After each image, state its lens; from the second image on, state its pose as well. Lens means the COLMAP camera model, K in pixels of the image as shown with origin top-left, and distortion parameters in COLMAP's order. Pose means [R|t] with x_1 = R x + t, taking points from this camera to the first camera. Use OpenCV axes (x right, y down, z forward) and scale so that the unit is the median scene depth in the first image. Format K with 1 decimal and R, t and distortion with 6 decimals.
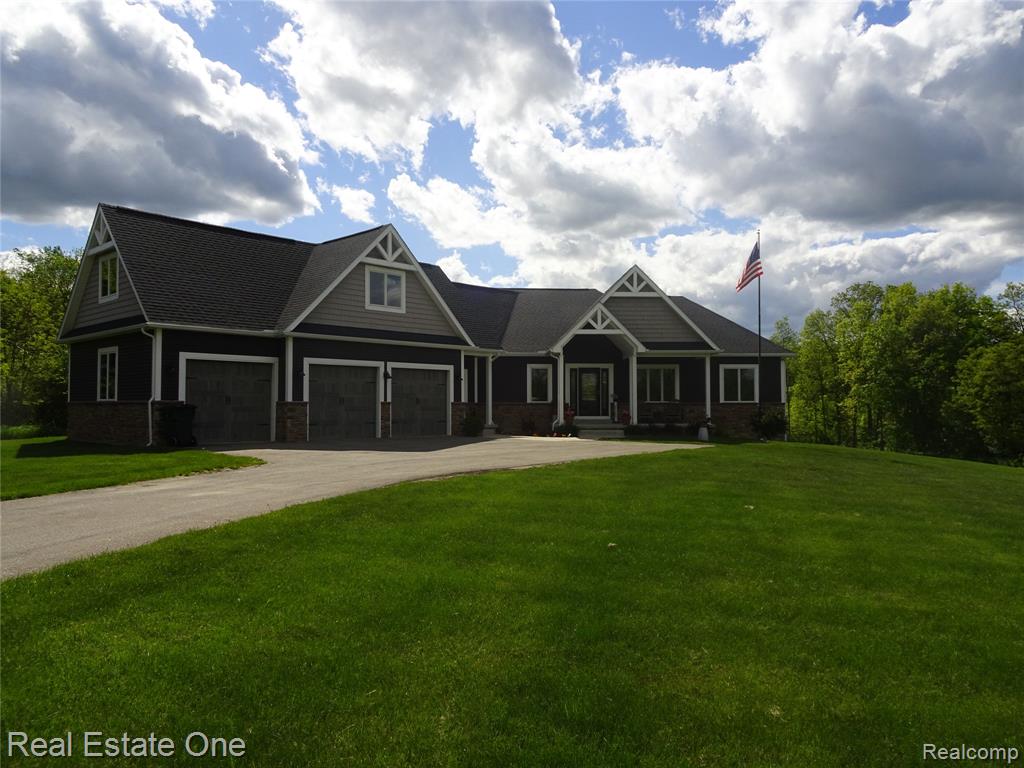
lens RADIAL K [[732.8, 0, 512.3], [0, 732.8, 383.3], [0, 0, 1]] dist [0.015153, -0.006291]
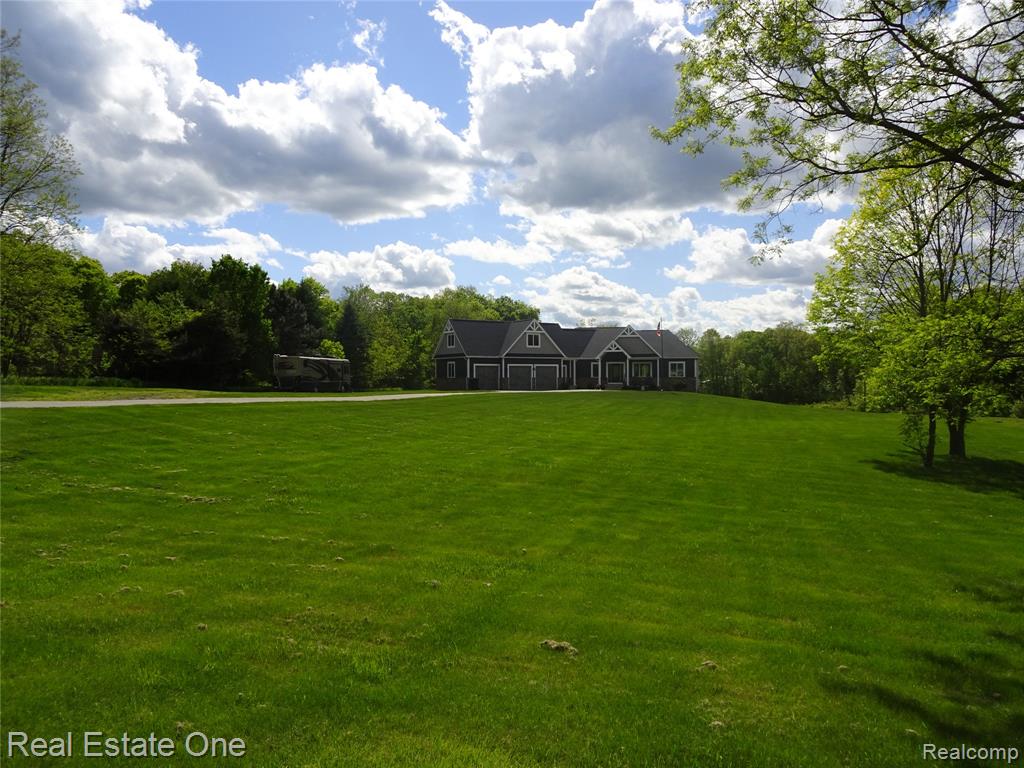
lens RADIAL K [[732.8, 0, 512.0], [0, 732.8, 382.0], [0, 0, 1]] dist [0.015153, -0.006291]
pose [[0.956342, 0.001886, -0.292242, 0.572595], [0.010630, 0.999093, 0.041234, -0.074355], [0.292055, -0.042541, 0.955455, -1.757157]]
